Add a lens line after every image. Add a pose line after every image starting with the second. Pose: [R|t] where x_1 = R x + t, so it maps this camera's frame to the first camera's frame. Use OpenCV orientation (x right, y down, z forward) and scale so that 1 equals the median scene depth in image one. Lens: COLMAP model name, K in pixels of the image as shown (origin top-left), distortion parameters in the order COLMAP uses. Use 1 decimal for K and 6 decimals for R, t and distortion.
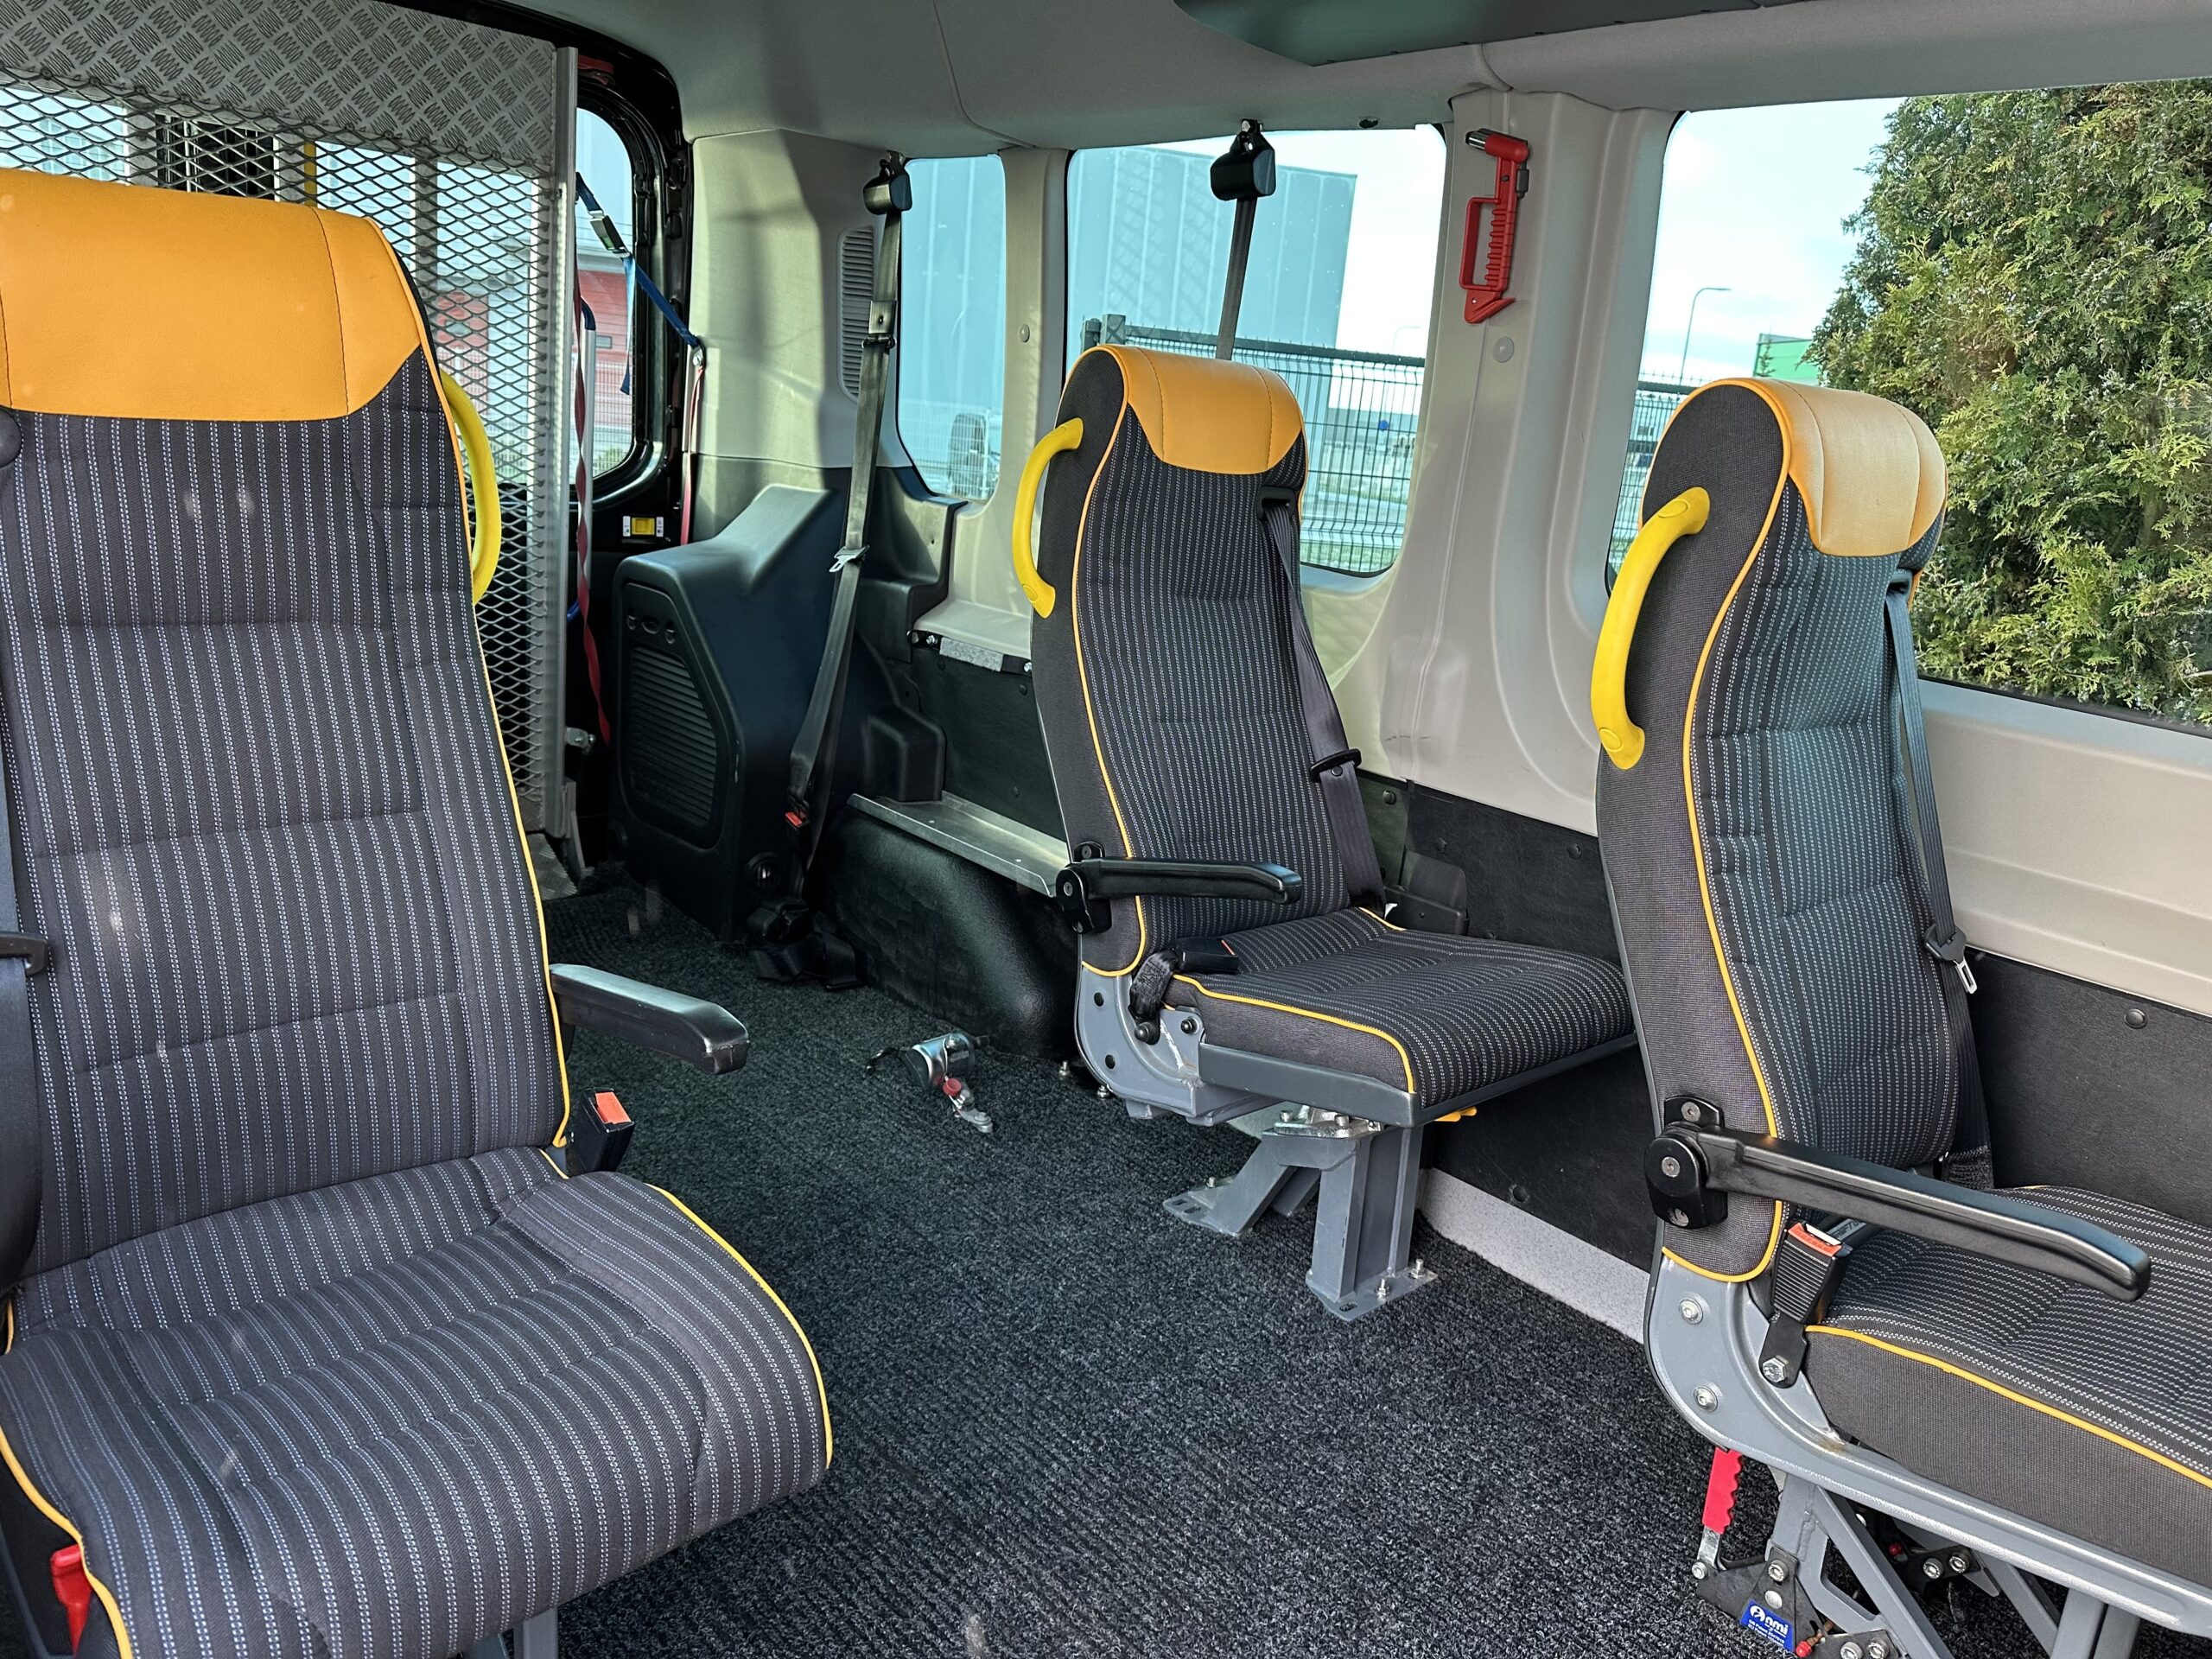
lens RADIAL K [[1577.1, 0, 1107.9], [0, 1577.1, 852.5], [0, 0, 1]] dist [0.033320, -0.021656]
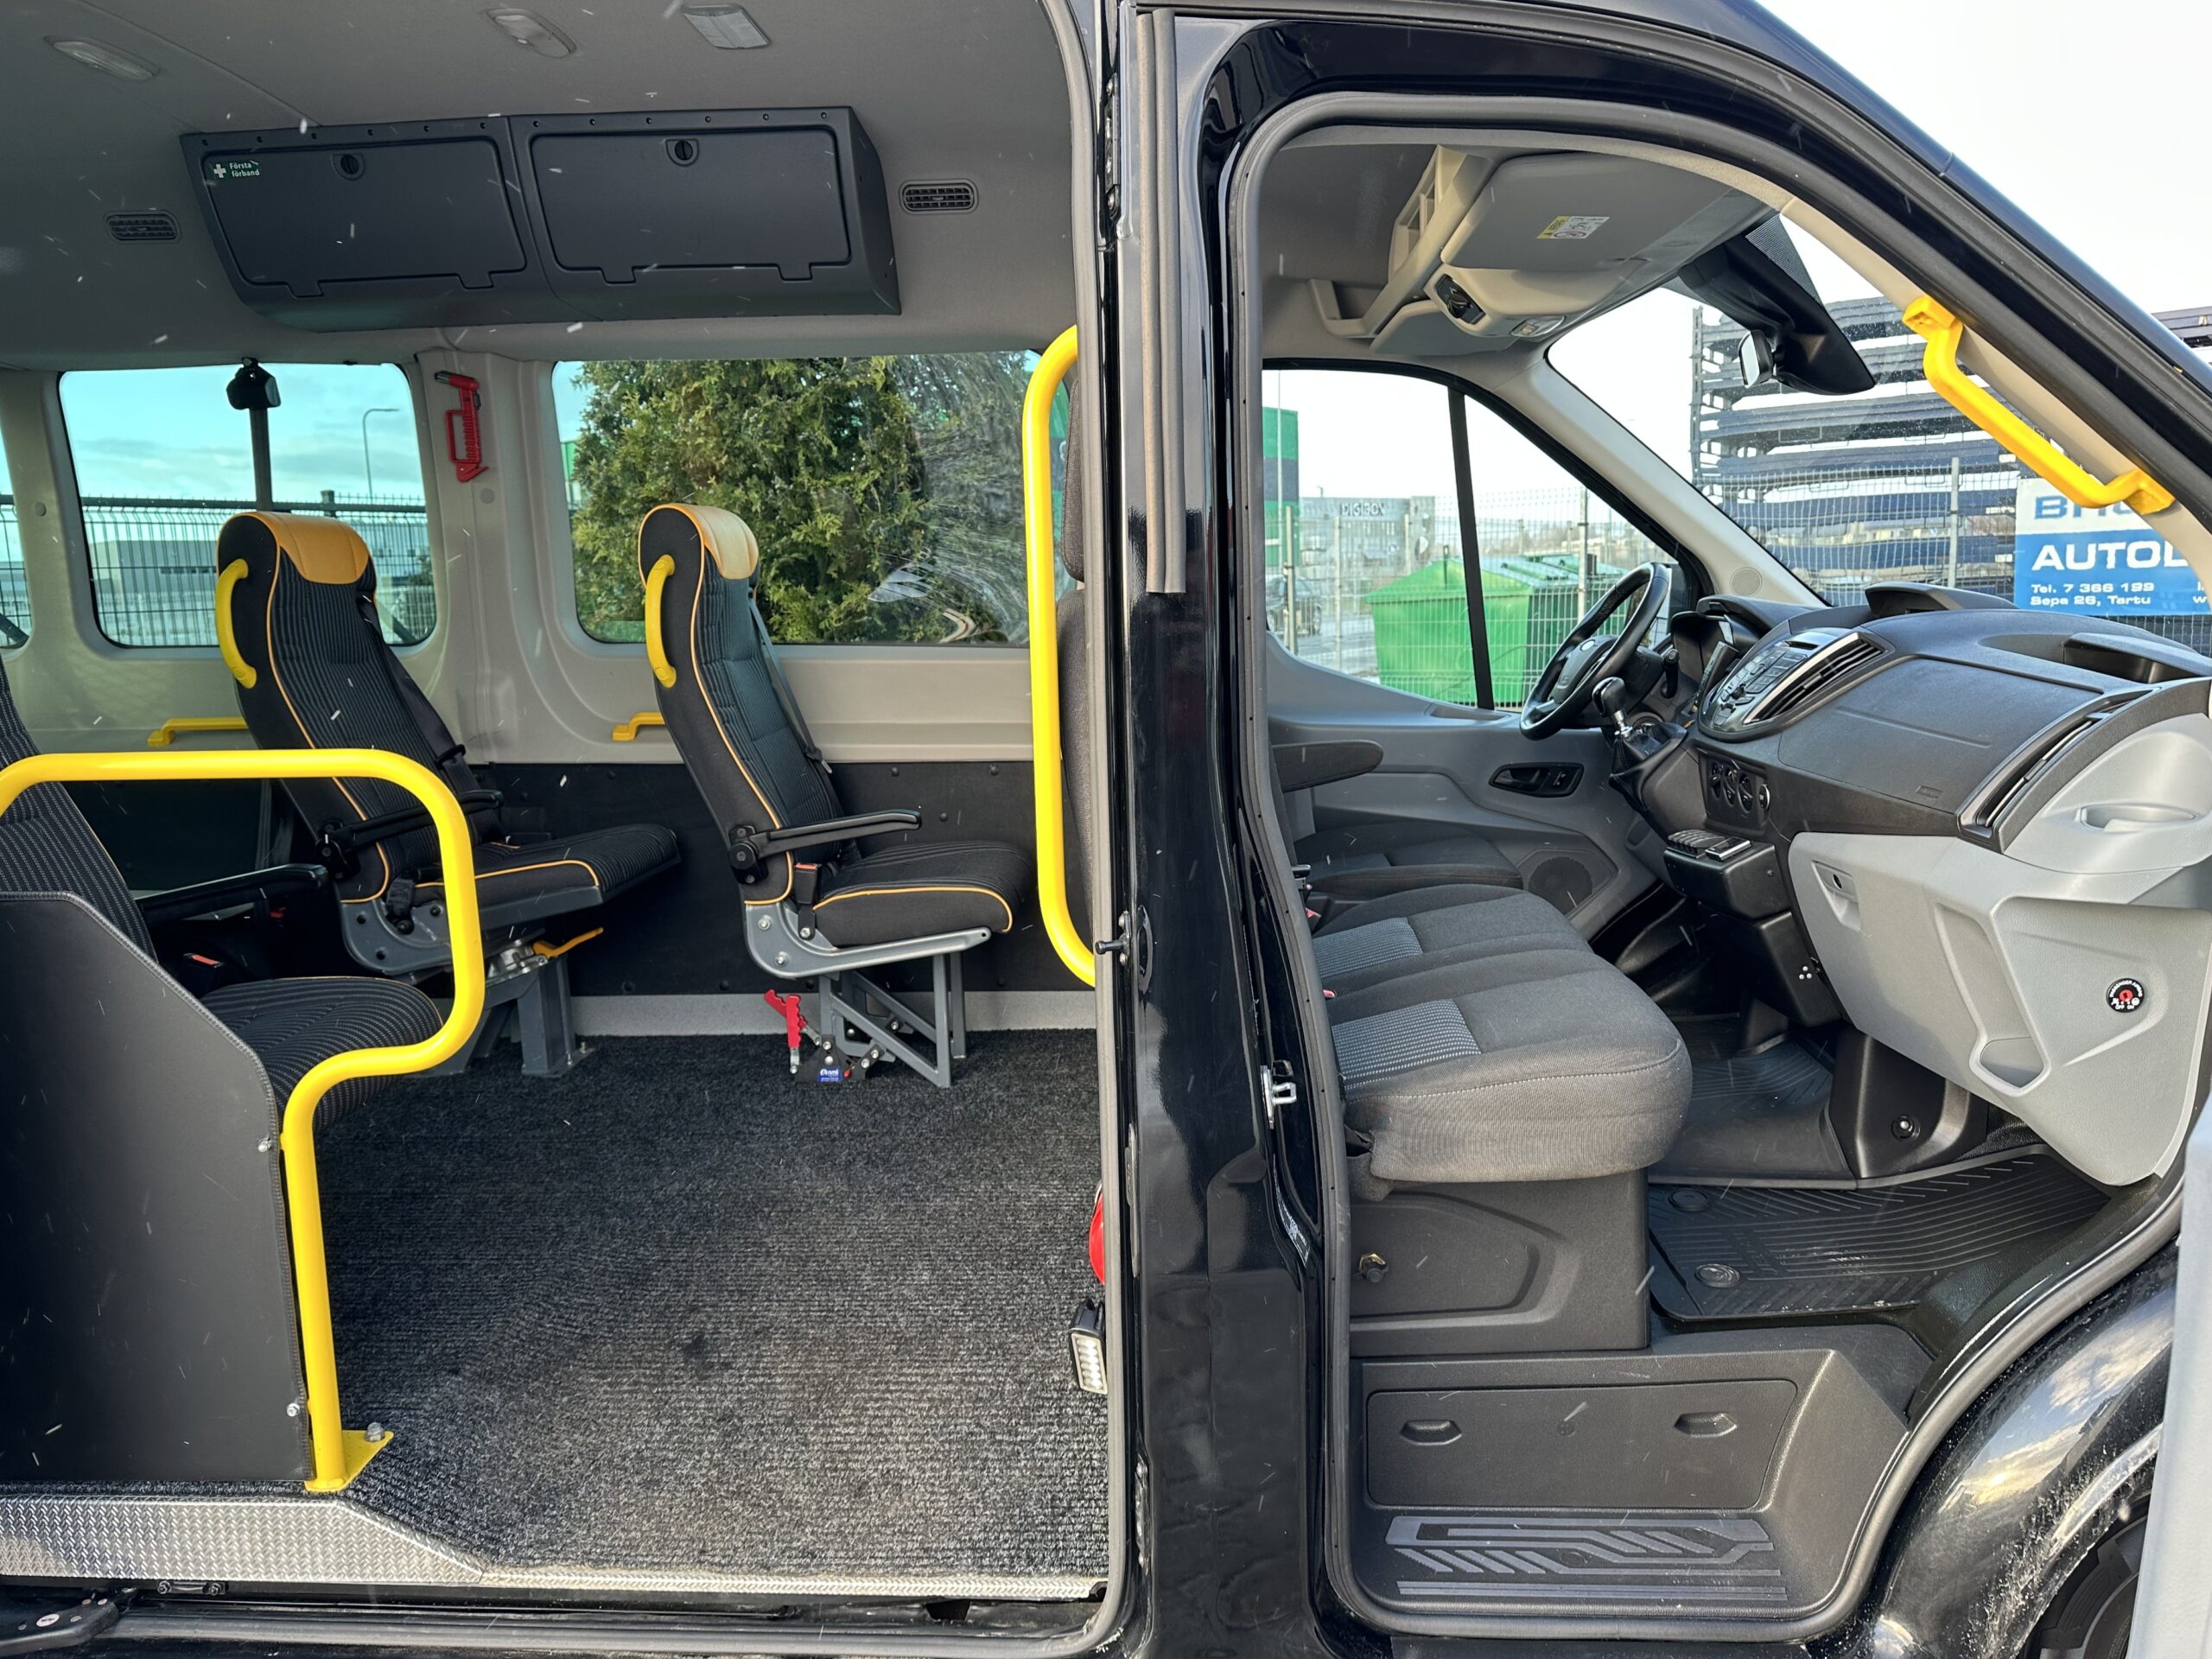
lens RADIAL K [[1547.6, 0, 1106.0], [0, 1547.6, 829.5], [0, 0, 1]] dist [0.028717, -0.073477]
pose [[0.719918, -0.215041, 0.659905, -0.405302], [0.263831, 0.964208, 0.026380, 0.141013], [-0.641959, 0.155112, 0.750885, -0.553532]]
